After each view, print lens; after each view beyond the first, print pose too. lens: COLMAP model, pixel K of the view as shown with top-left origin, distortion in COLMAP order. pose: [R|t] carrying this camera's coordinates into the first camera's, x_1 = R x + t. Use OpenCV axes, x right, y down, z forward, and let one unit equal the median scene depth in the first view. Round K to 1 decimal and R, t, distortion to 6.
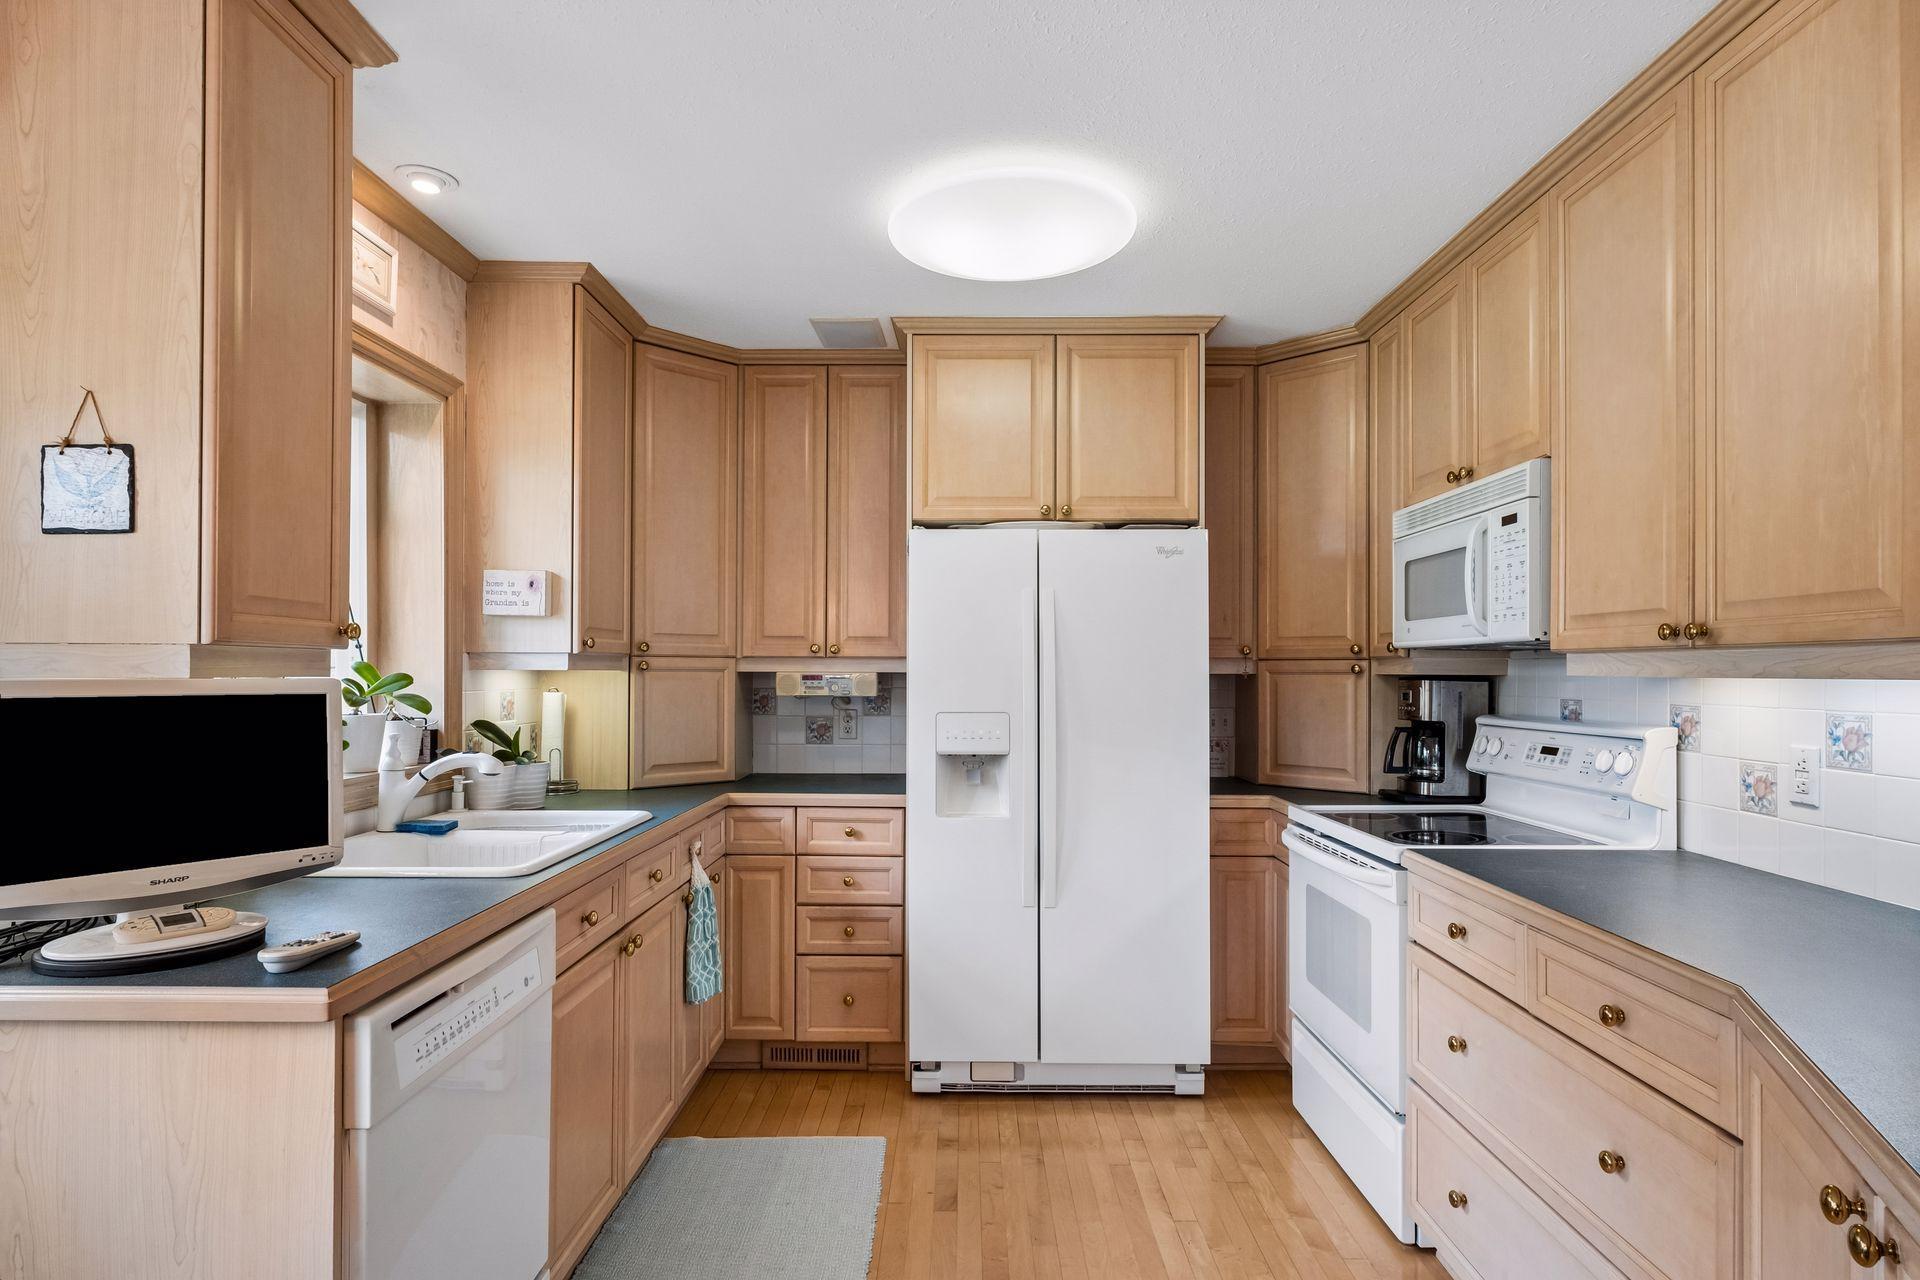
lens RADIAL K [[1032.8, 0, 939.2], [0, 1032.8, 666.2], [0, 0, 1]] dist [0.007910, 0.001104]
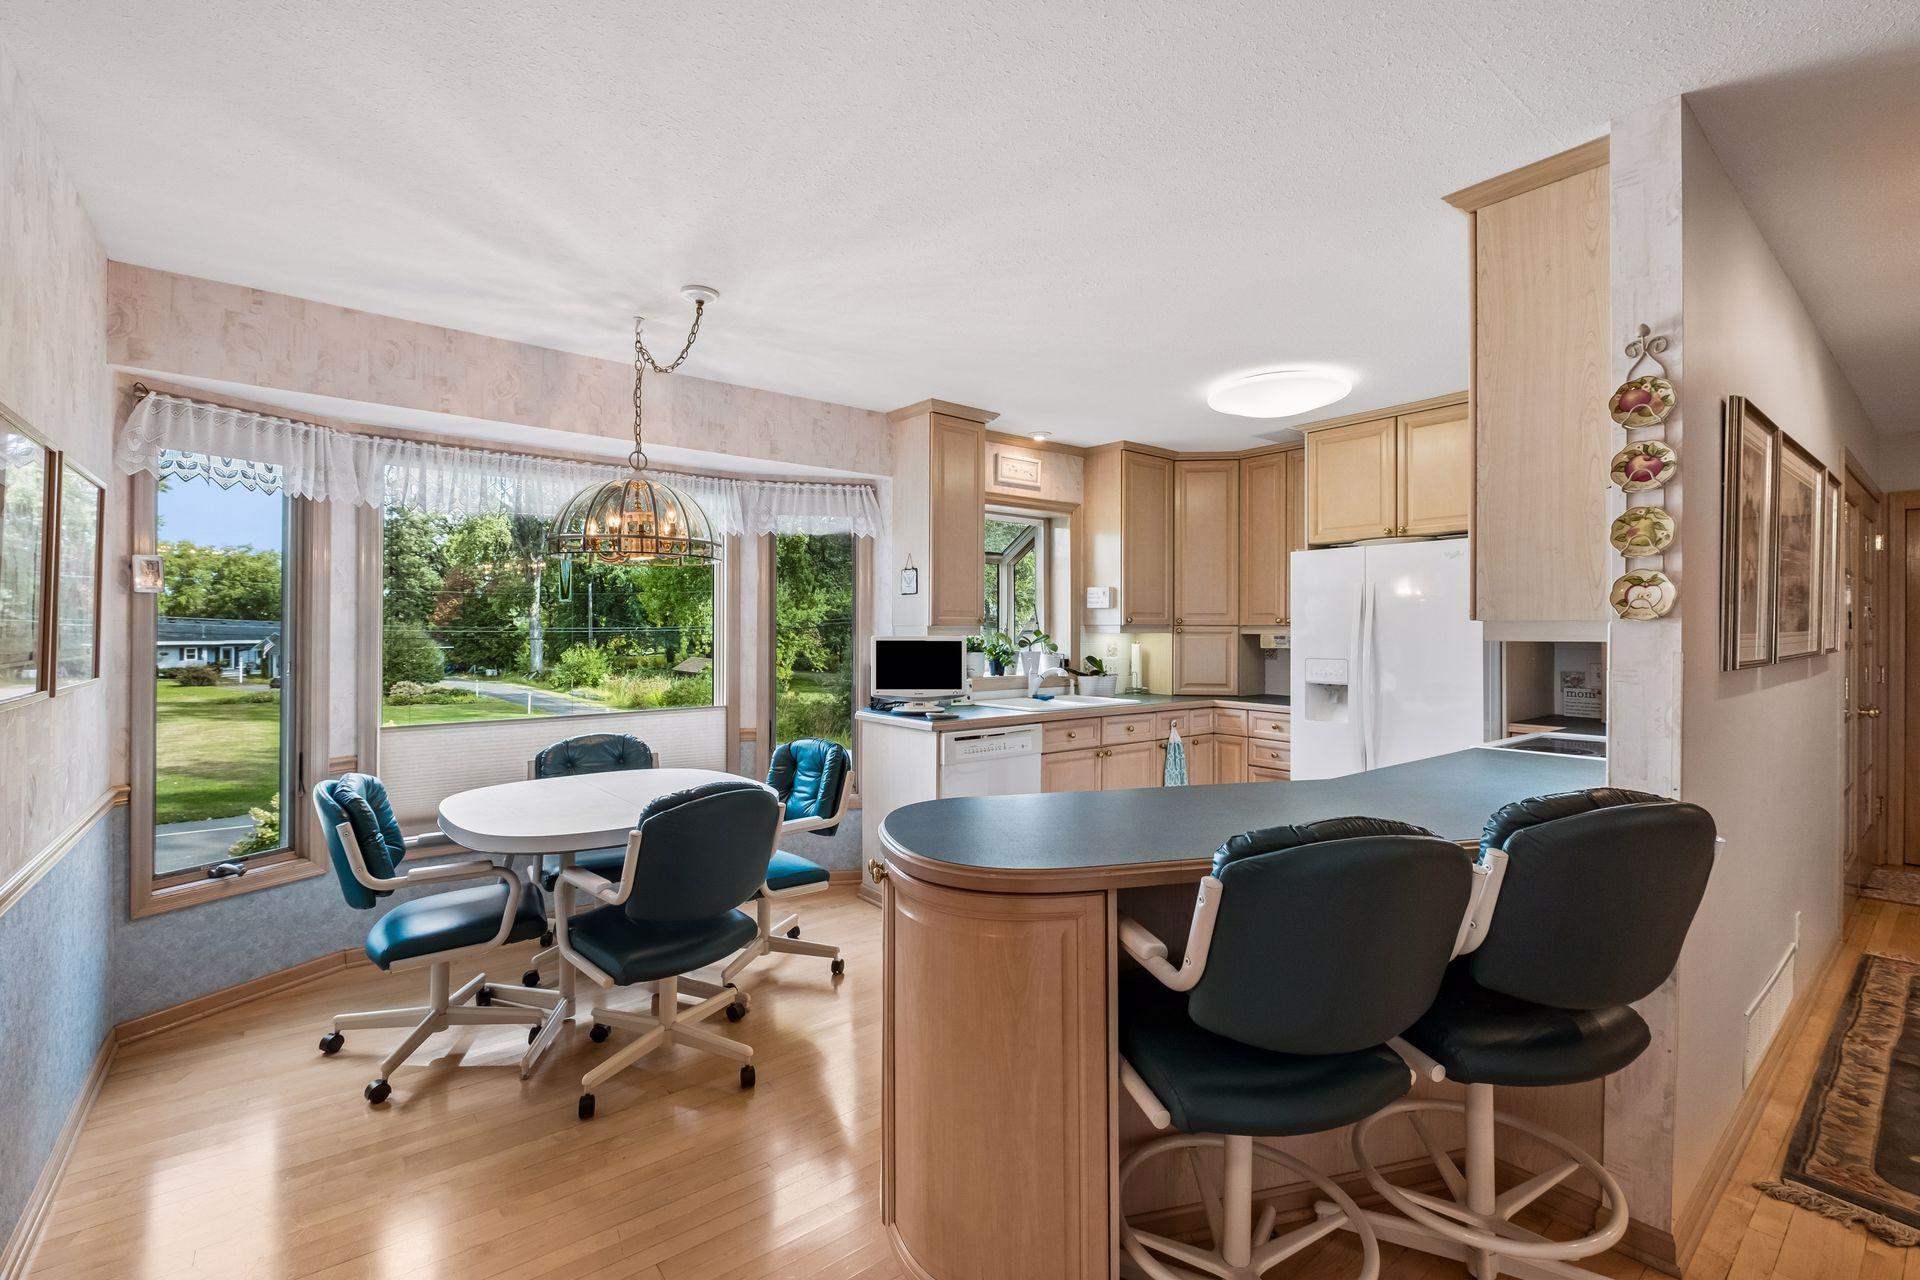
lens RADIAL K [[841.5, 0, 969.0], [0, 841.5, 625.5], [0, 0, 1]] dist [-0.003906, -0.003695]
pose [[0.643445, -0.005136, -0.765475, 0.688531], [0.002651, 0.999986, -0.004481, -0.004495], [0.765488, 0.000854, 0.643450, -0.311631]]
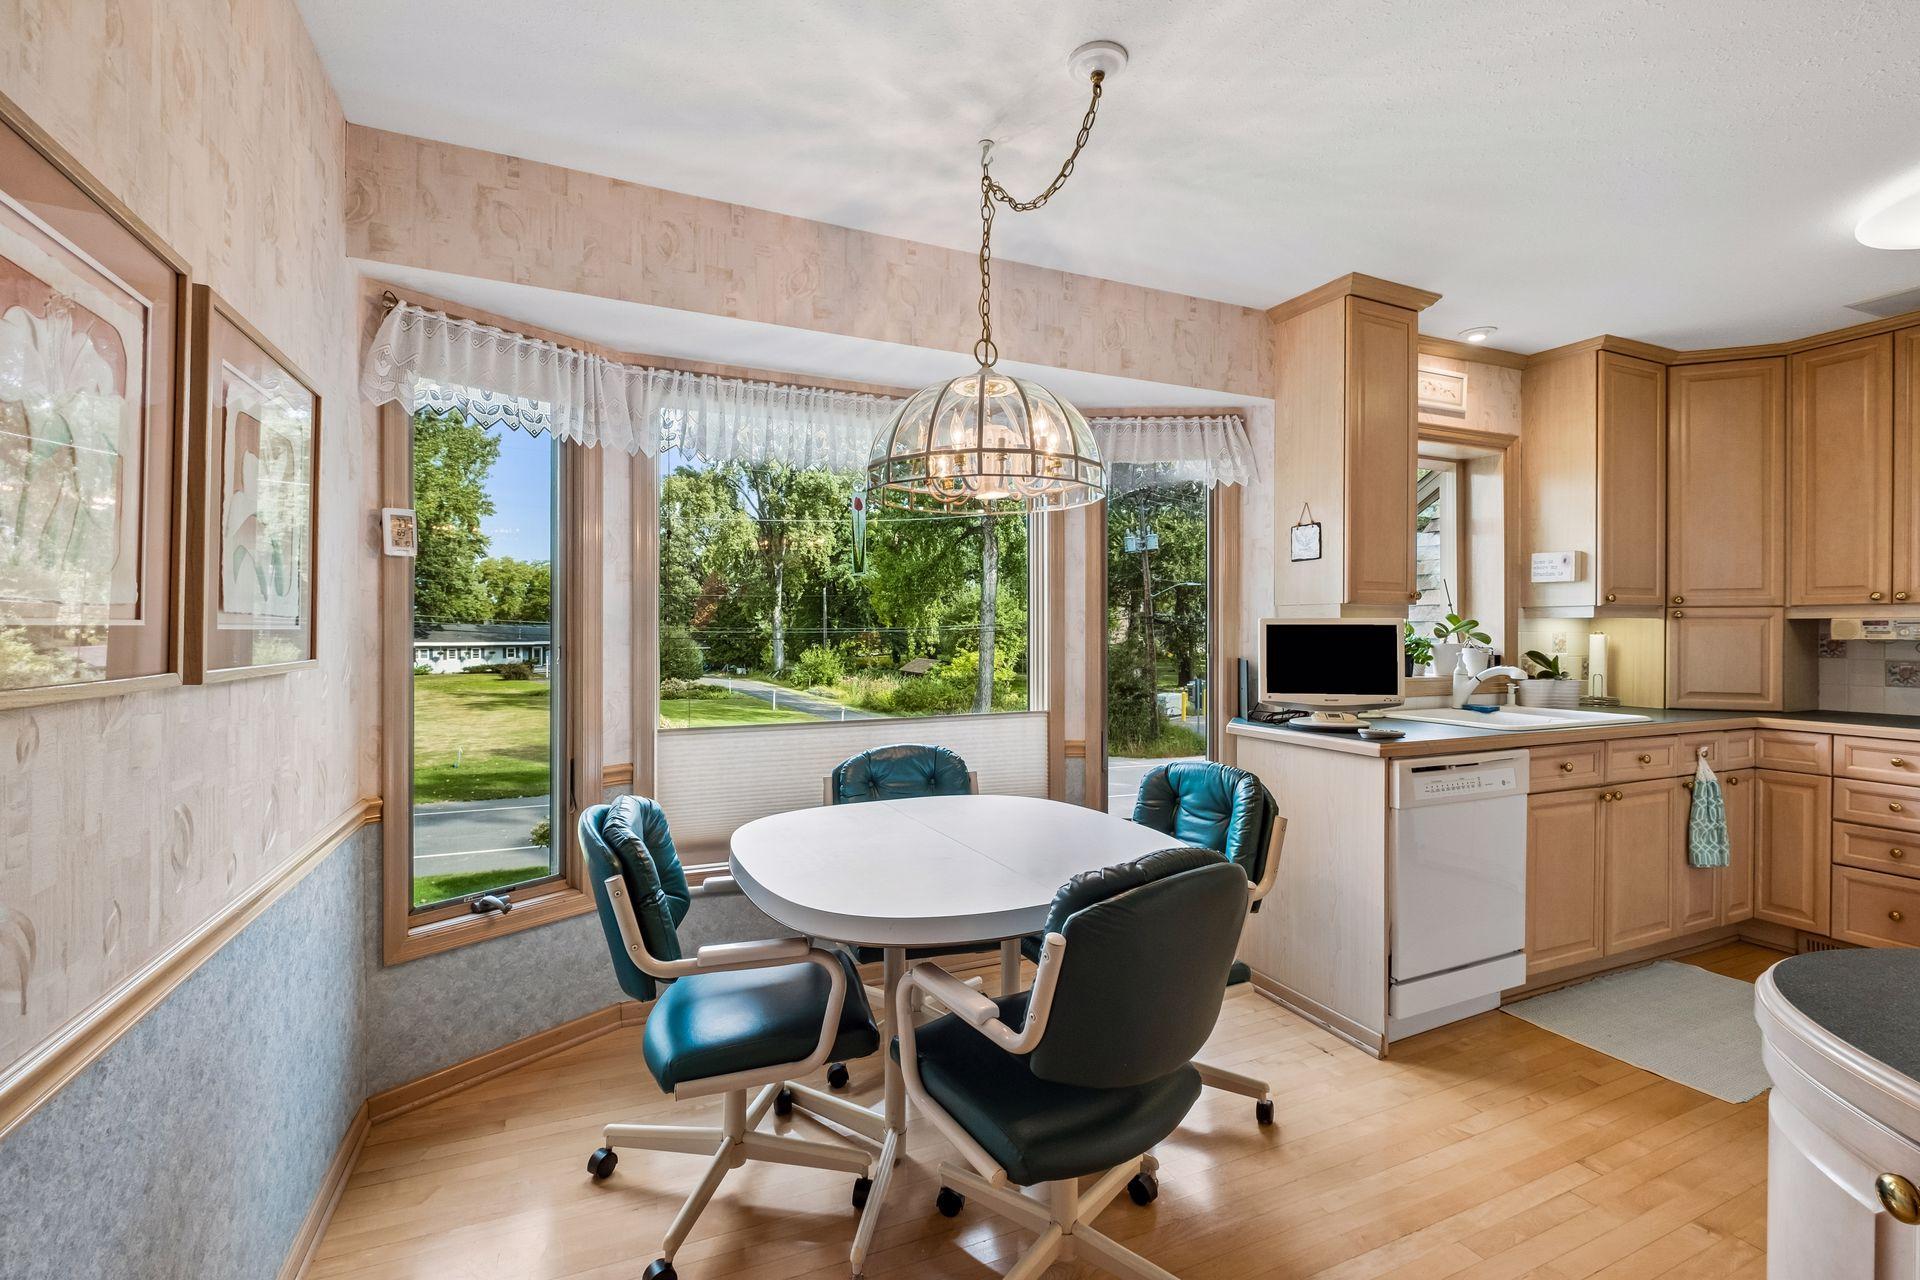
lens RADIAL K [[841.5, 0, 955.8], [0, 841.5, 635.4], [0, 0, 1]] dist [-0.003906, -0.003695]
pose [[0.420299, 0.001009, -0.907385, 0.303777], [0.004130, 0.999987, 0.003025, 0.019875], [0.907376, -0.005019, 0.420290, -0.282423]]
